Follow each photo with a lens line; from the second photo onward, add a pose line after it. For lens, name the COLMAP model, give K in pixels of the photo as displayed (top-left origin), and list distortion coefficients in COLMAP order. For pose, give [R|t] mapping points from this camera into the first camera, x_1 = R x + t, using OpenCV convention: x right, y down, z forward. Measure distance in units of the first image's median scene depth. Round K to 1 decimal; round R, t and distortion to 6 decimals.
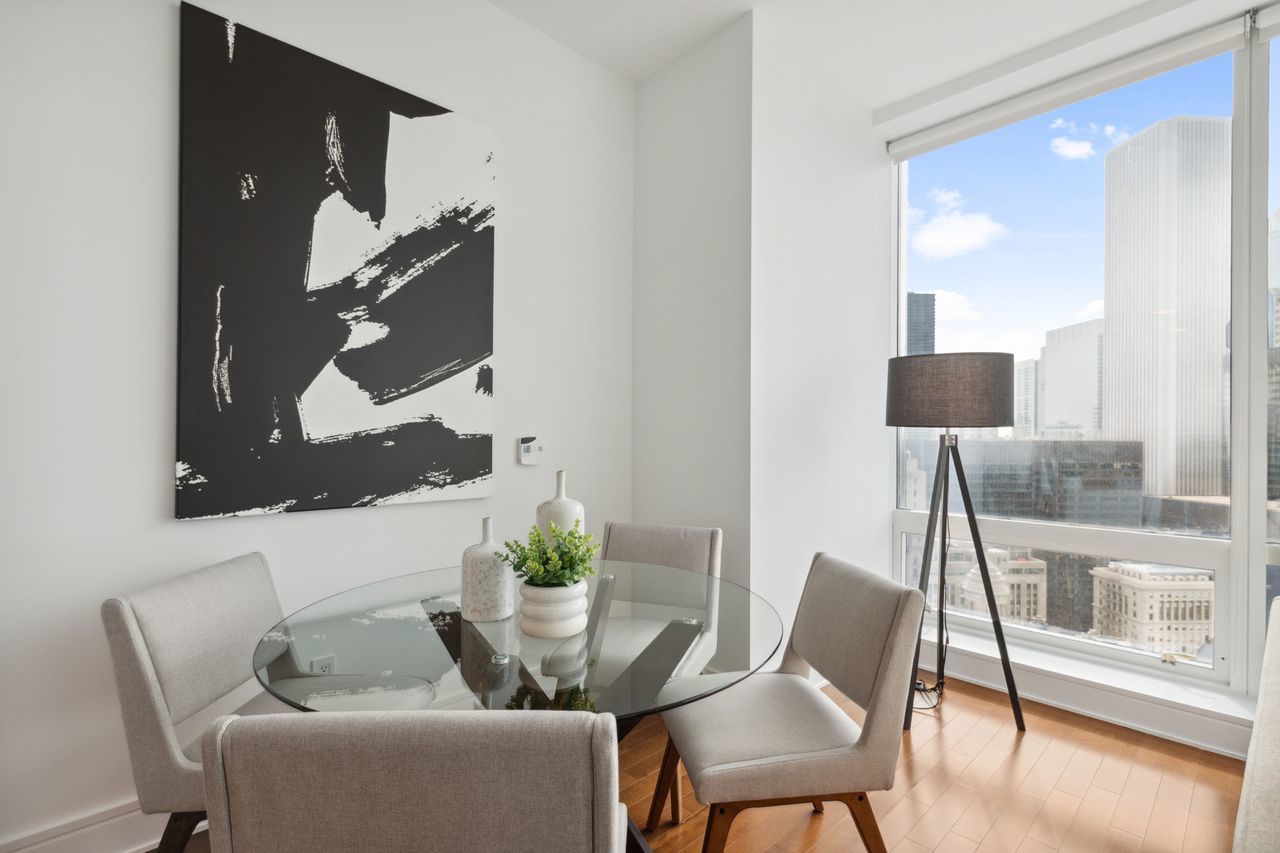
lens RADIAL K [[582.1, 0, 646.0], [0, 582.1, 435.8], [0, 0, 1]] dist [0.000750, 0.000187]
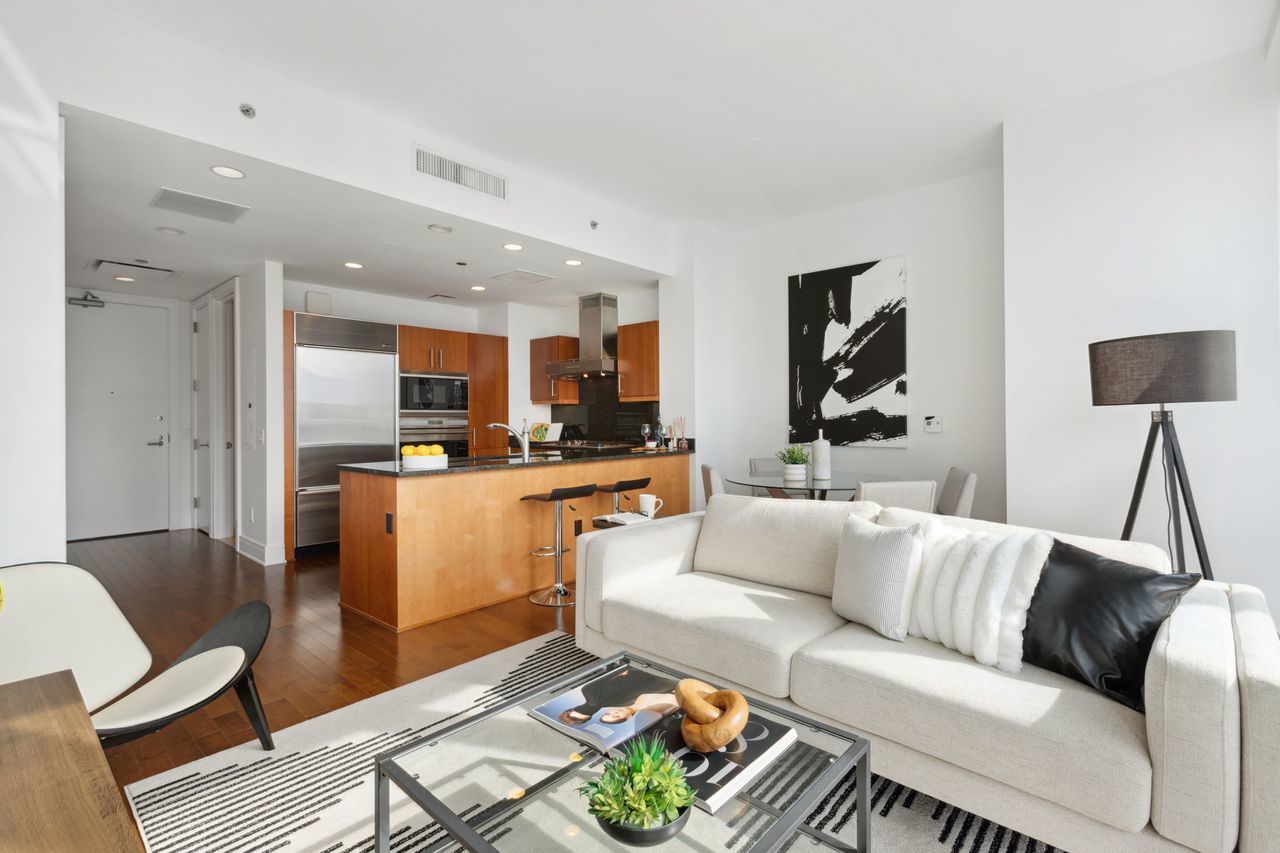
lens RADIAL K [[582.6, 0, 645.5], [0, 582.6, 414.6], [0, 0, 1]] dist [-0.000273, 0.000190]
pose [[0.084865, -0.009997, -0.996342, 1.714671], [0.006989, 0.999931, -0.009438, 0.008830], [0.996368, -0.006163, 0.084929, -0.020976]]
